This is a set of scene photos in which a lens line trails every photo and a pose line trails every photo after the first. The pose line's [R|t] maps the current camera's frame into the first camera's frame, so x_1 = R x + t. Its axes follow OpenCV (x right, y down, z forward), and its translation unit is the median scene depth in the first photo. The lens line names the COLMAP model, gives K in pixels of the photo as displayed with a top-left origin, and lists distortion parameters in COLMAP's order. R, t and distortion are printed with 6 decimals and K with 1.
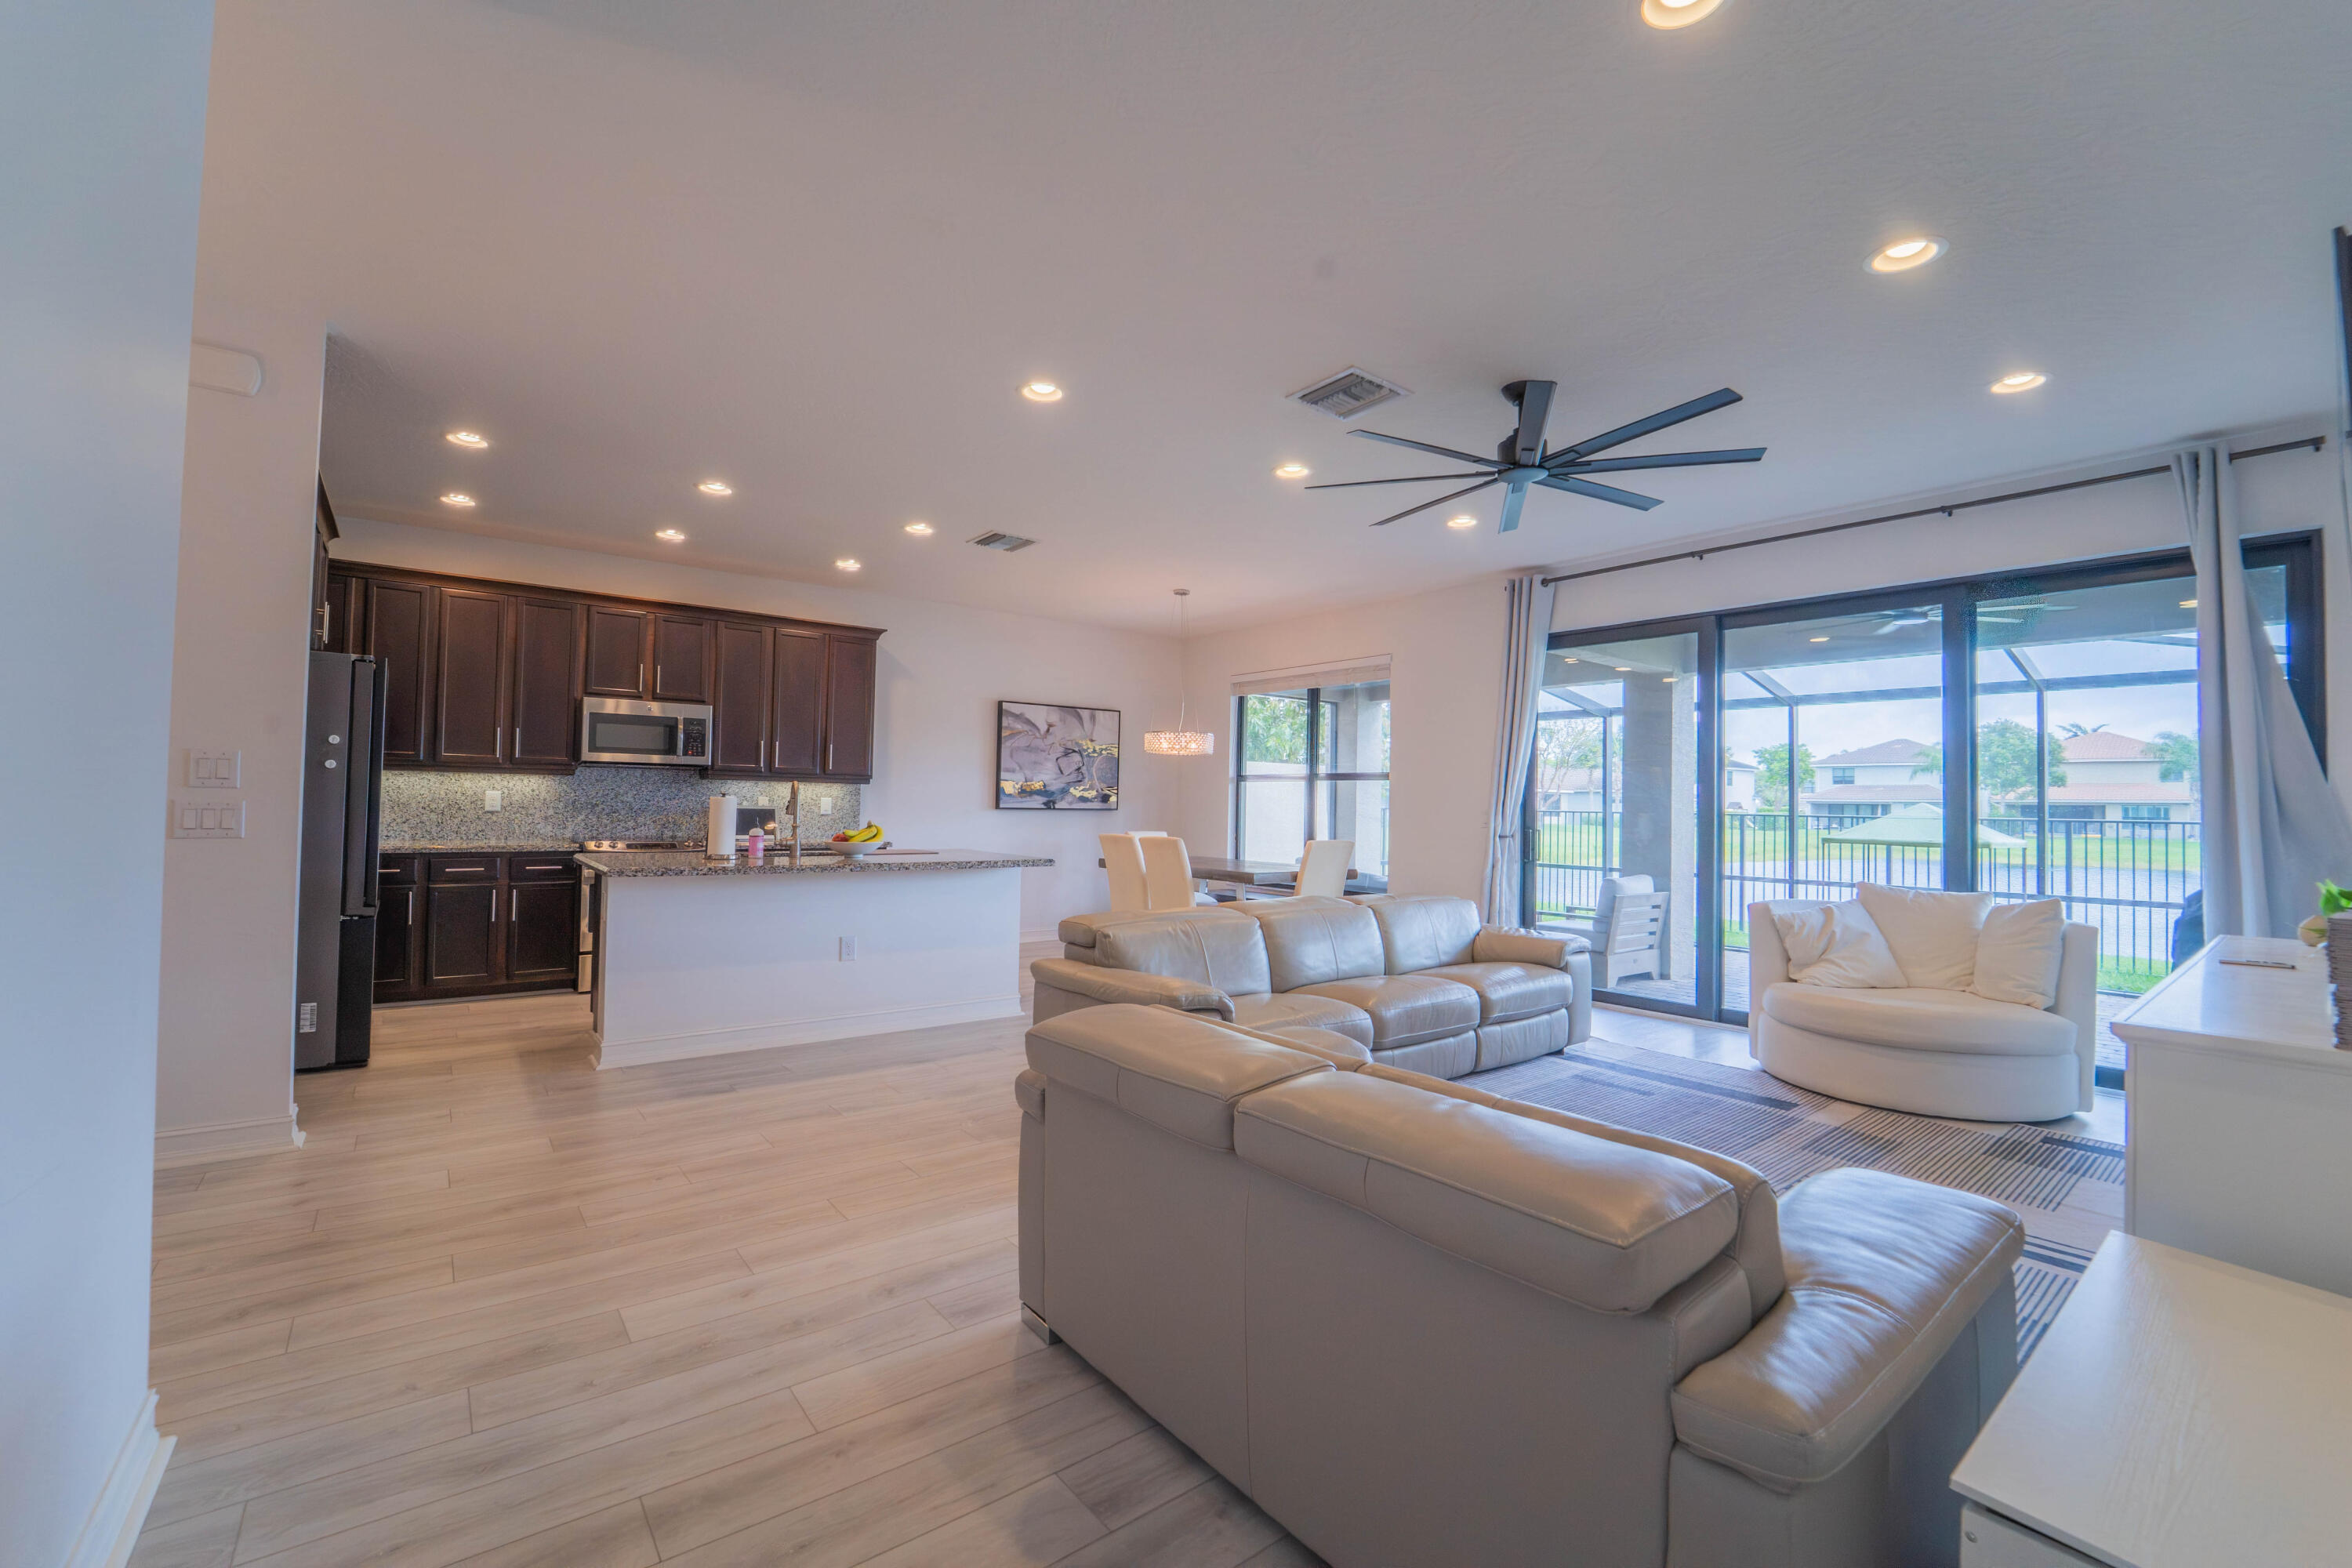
lens RADIAL K [[974.3, 0, 1176.0], [0, 974.3, 784.0], [0, 0, 1]] dist [-0.023183, -0.000044]
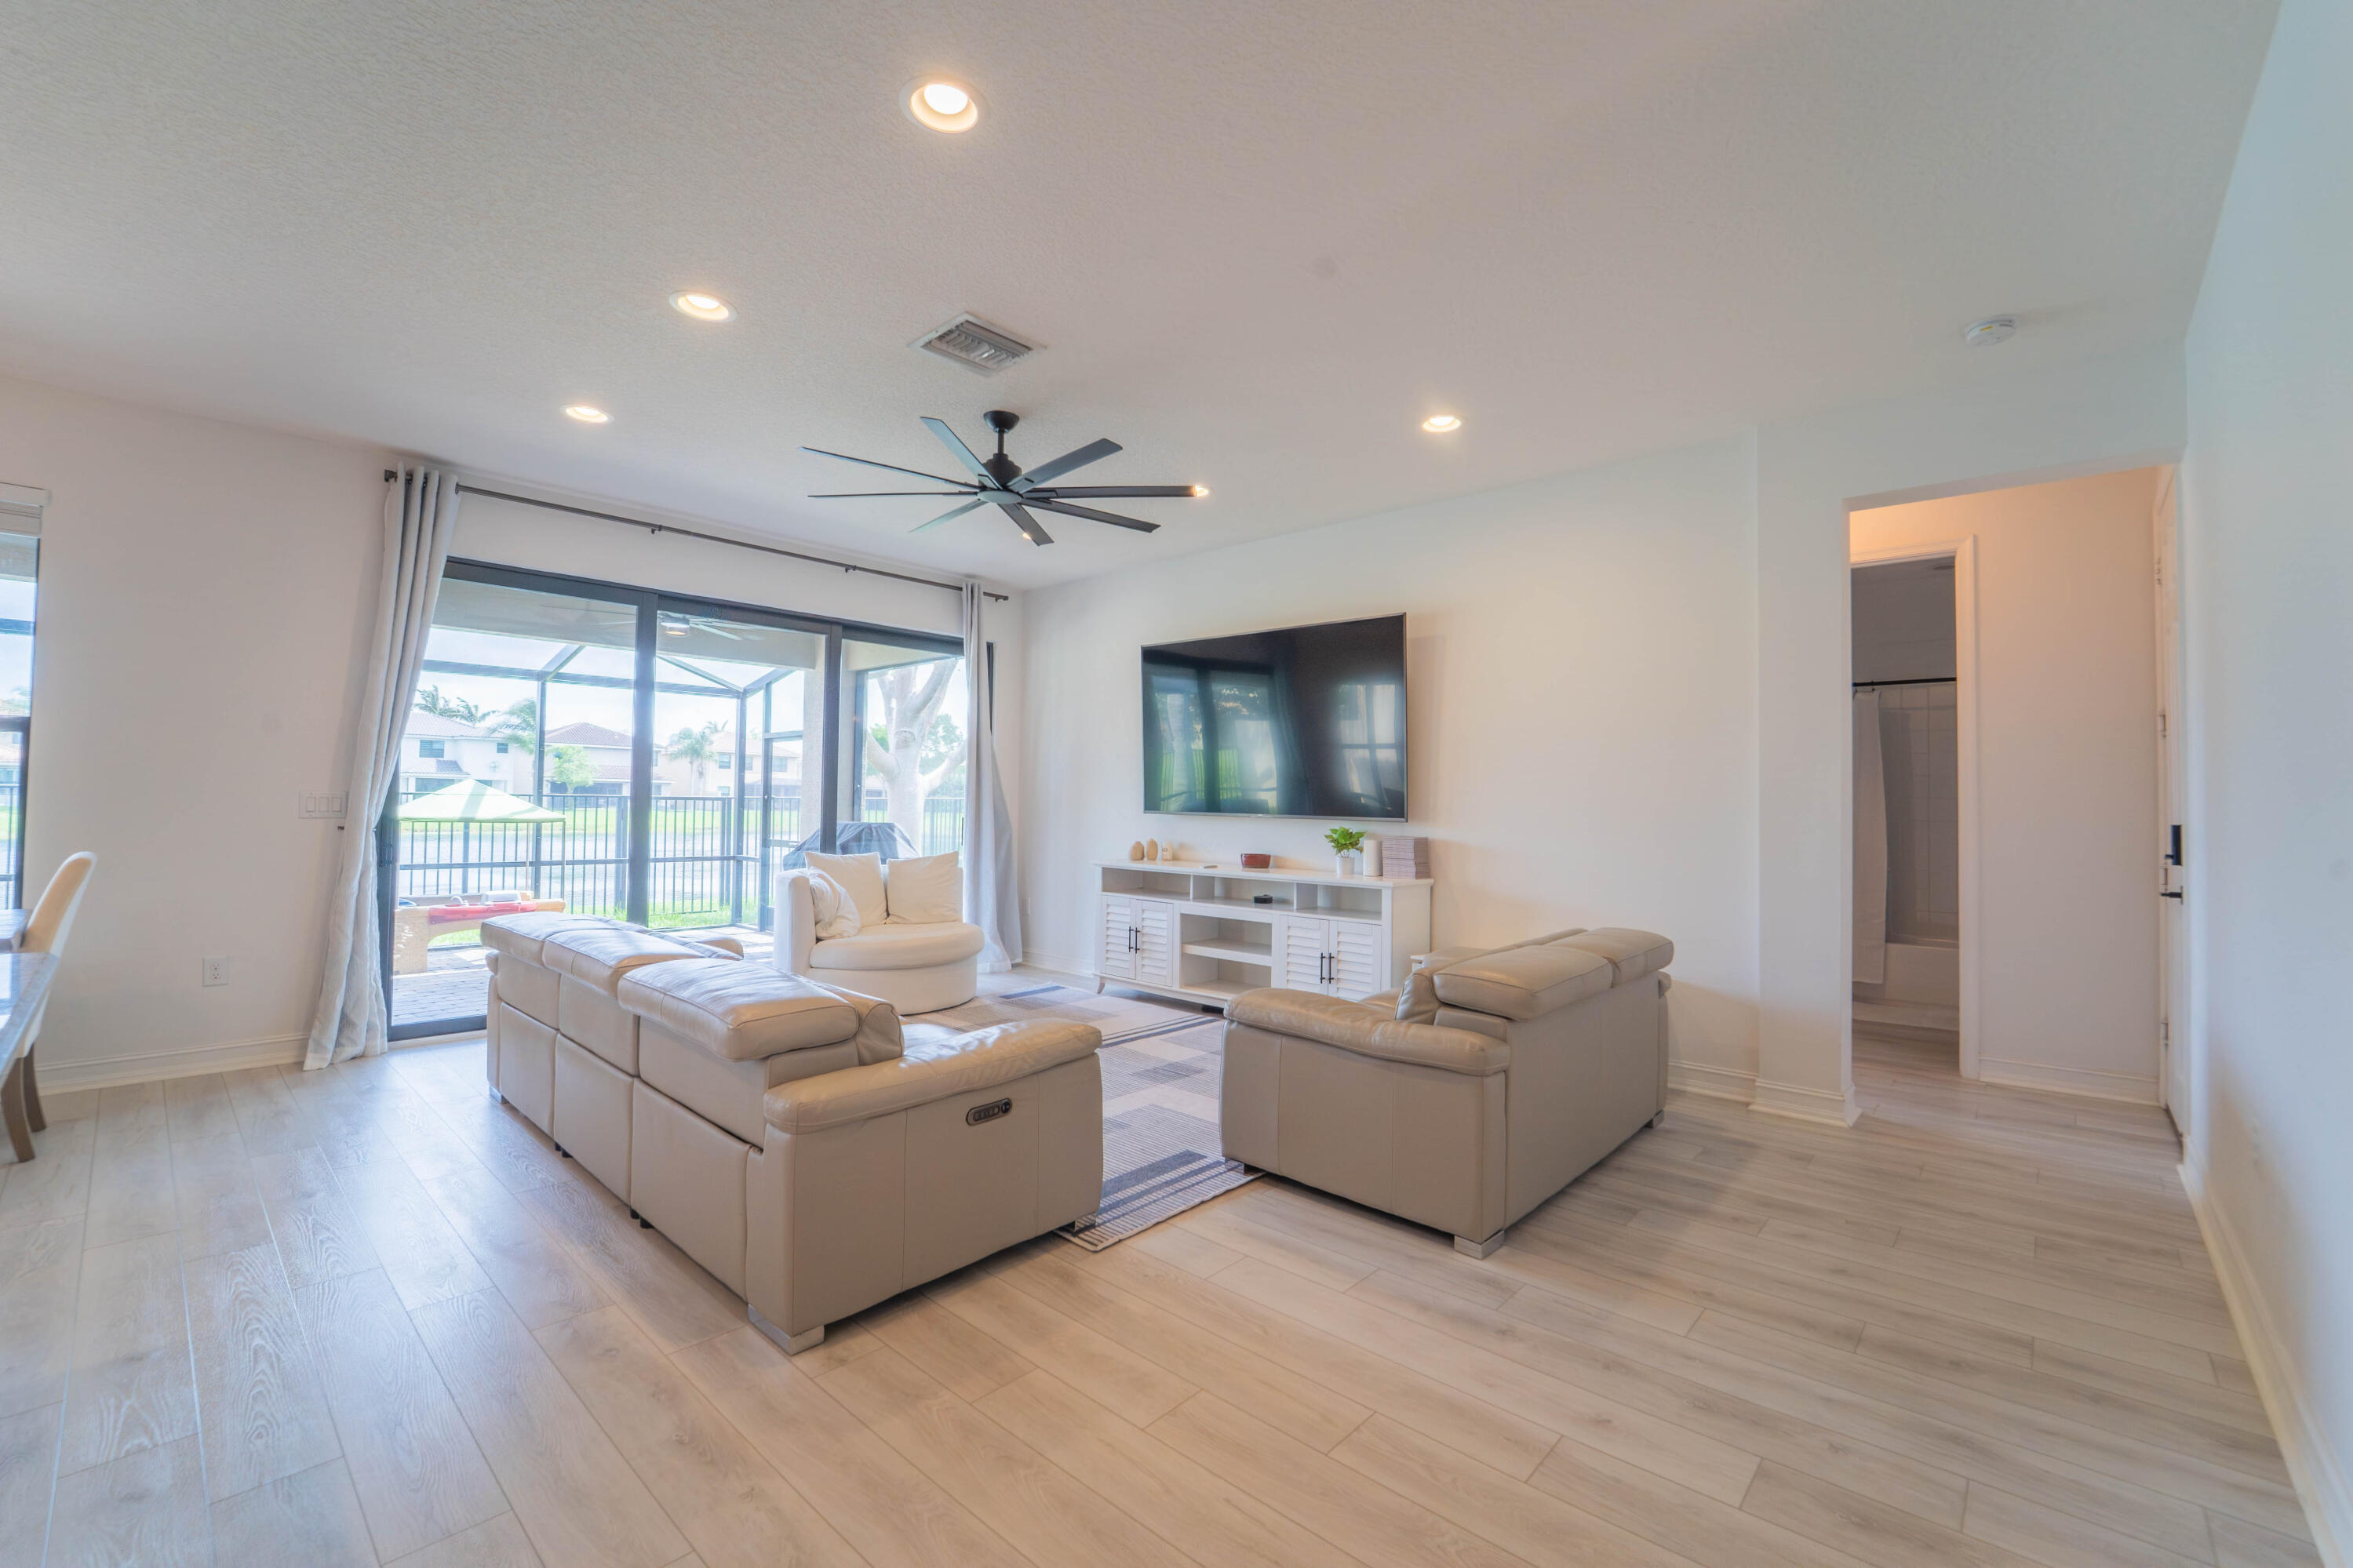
lens RADIAL K [[980.1, 0, 1170.5], [0, 980.1, 780.1], [0, 0, 1]] dist [-0.020032, -0.000466]
pose [[-0.165436, 0.003964, 0.986213, -0.437457], [-0.038409, 0.999207, -0.010459, 0.003672], [-0.985472, -0.039610, -0.165153, 0.555263]]
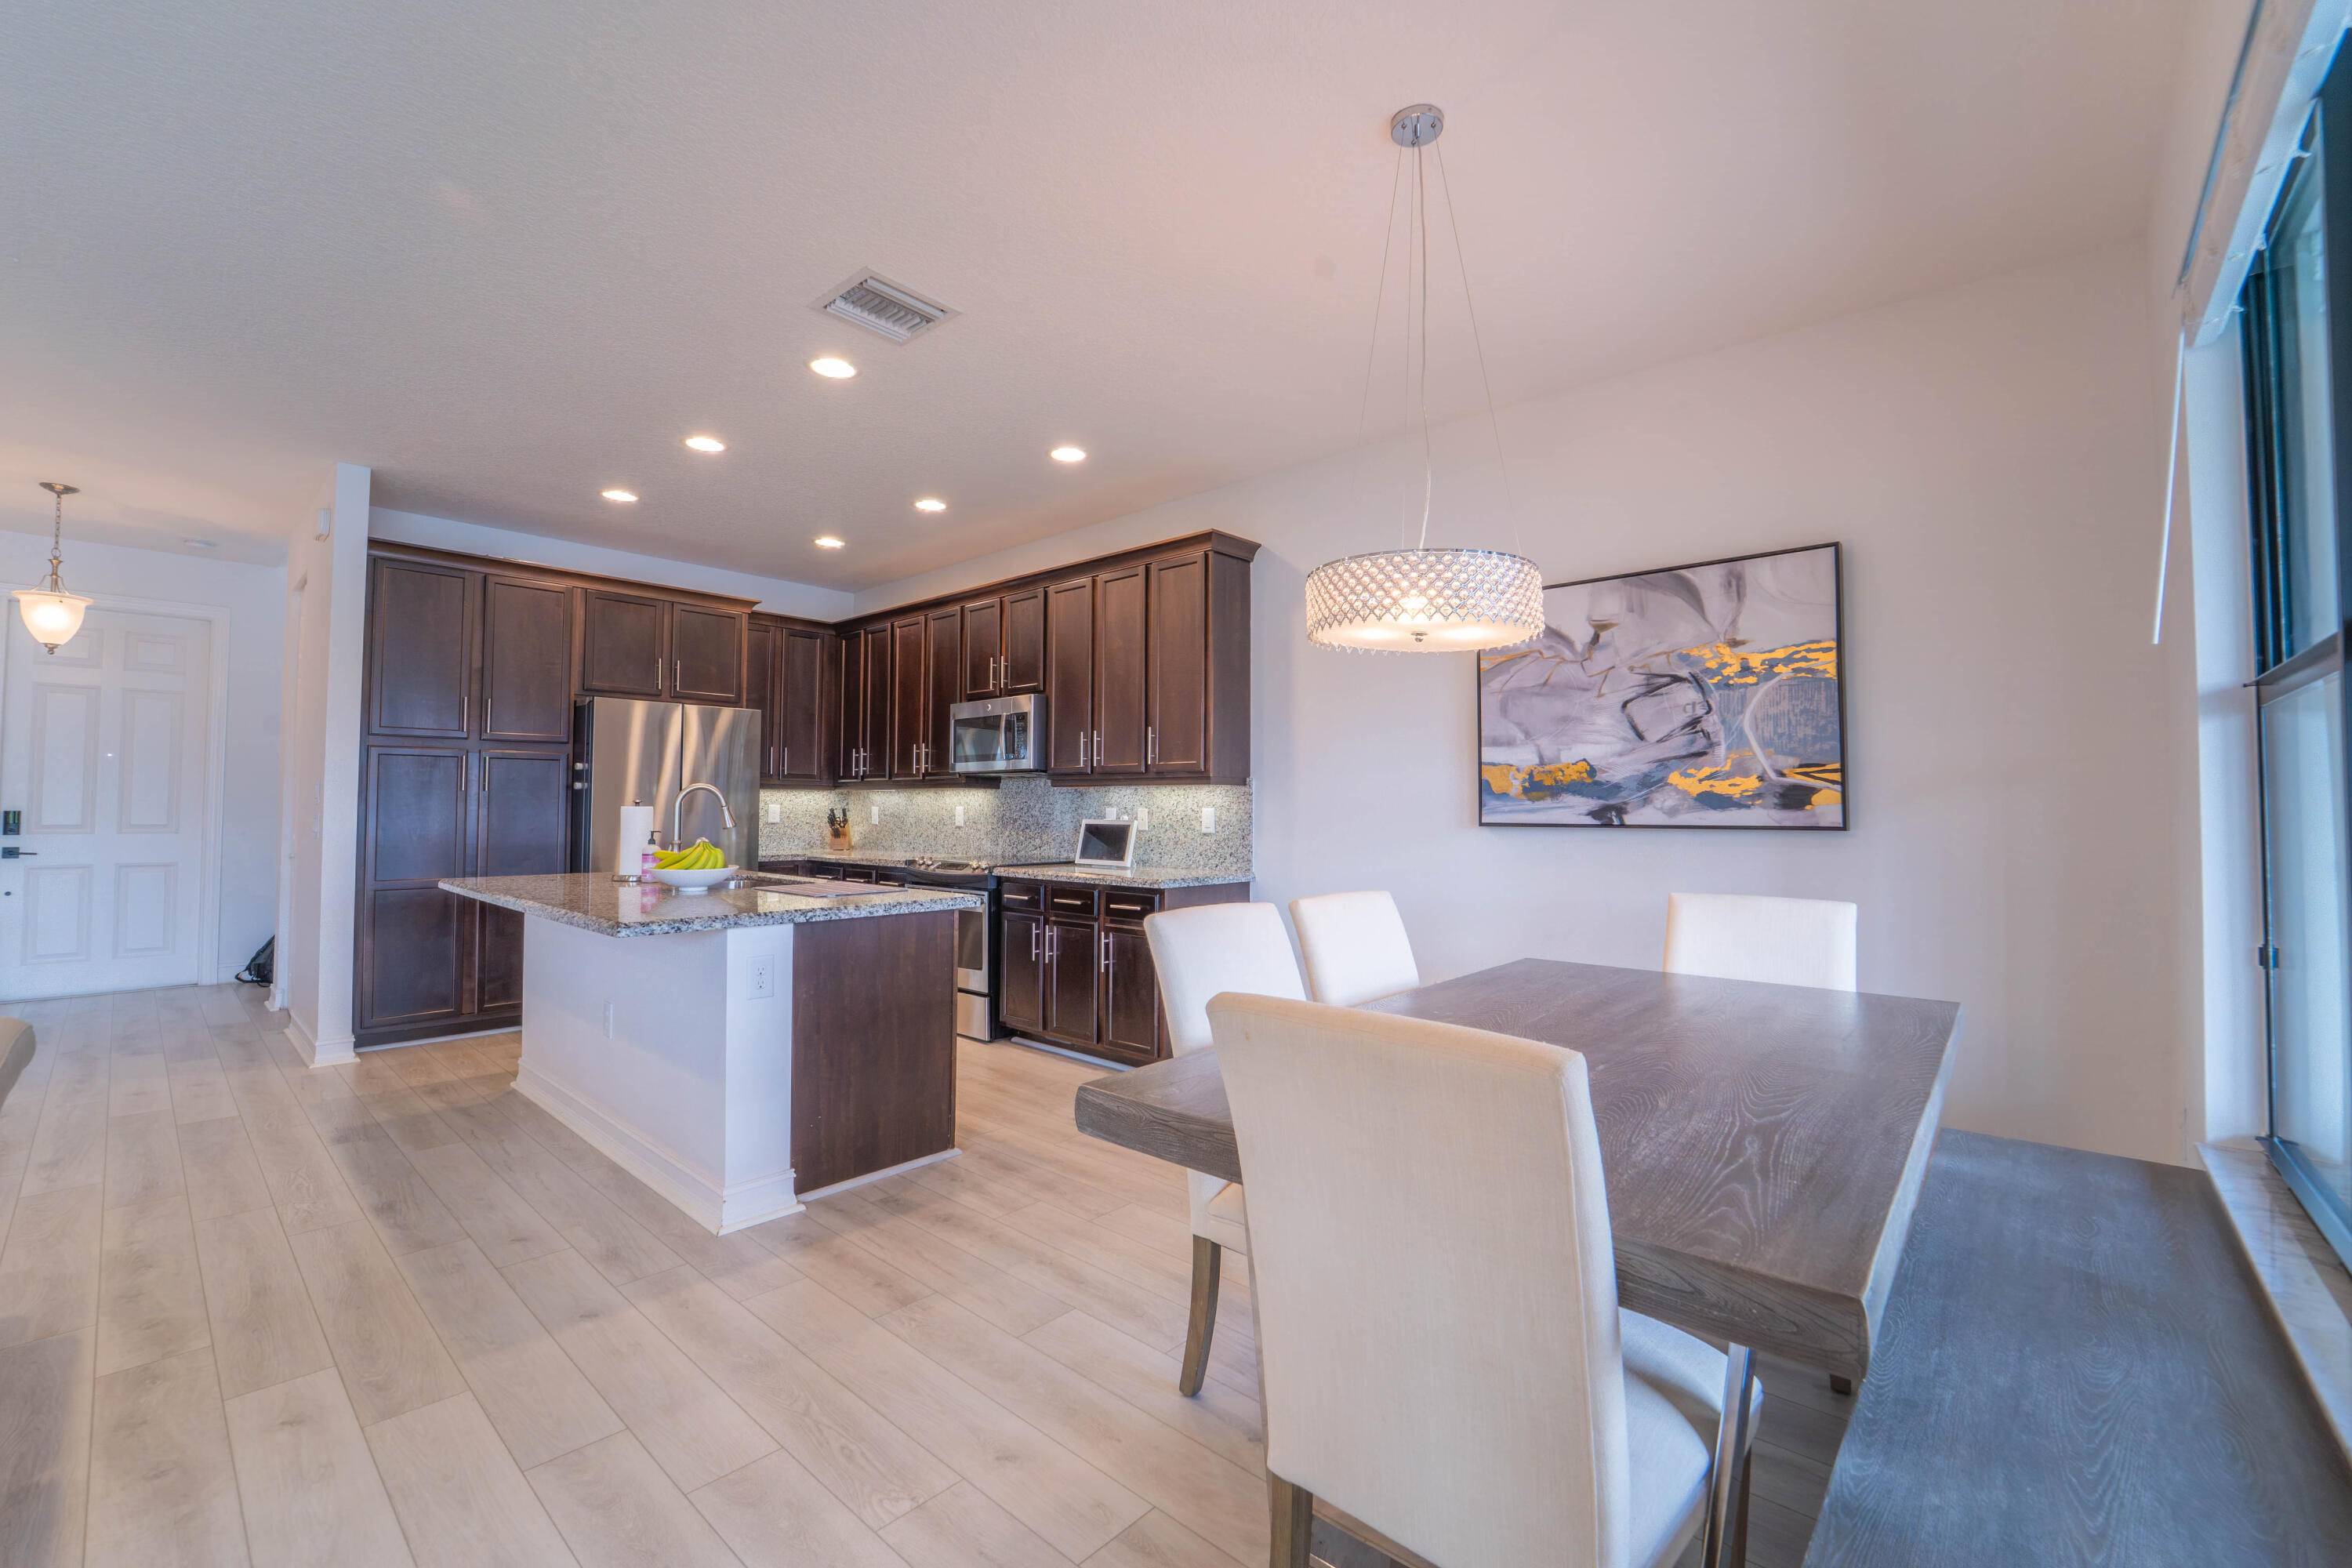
lens RADIAL K [[966.2, 0, 1170.8], [0, 966.2, 778.9], [0, 0, 1]] dist [-0.024271, -0.000841]
pose [[0.174483, -0.048421, -0.983469, 0.322279], [0.019182, 0.998768, -0.045771, 0.027533], [0.984473, -0.010878, 0.175197, 0.988592]]
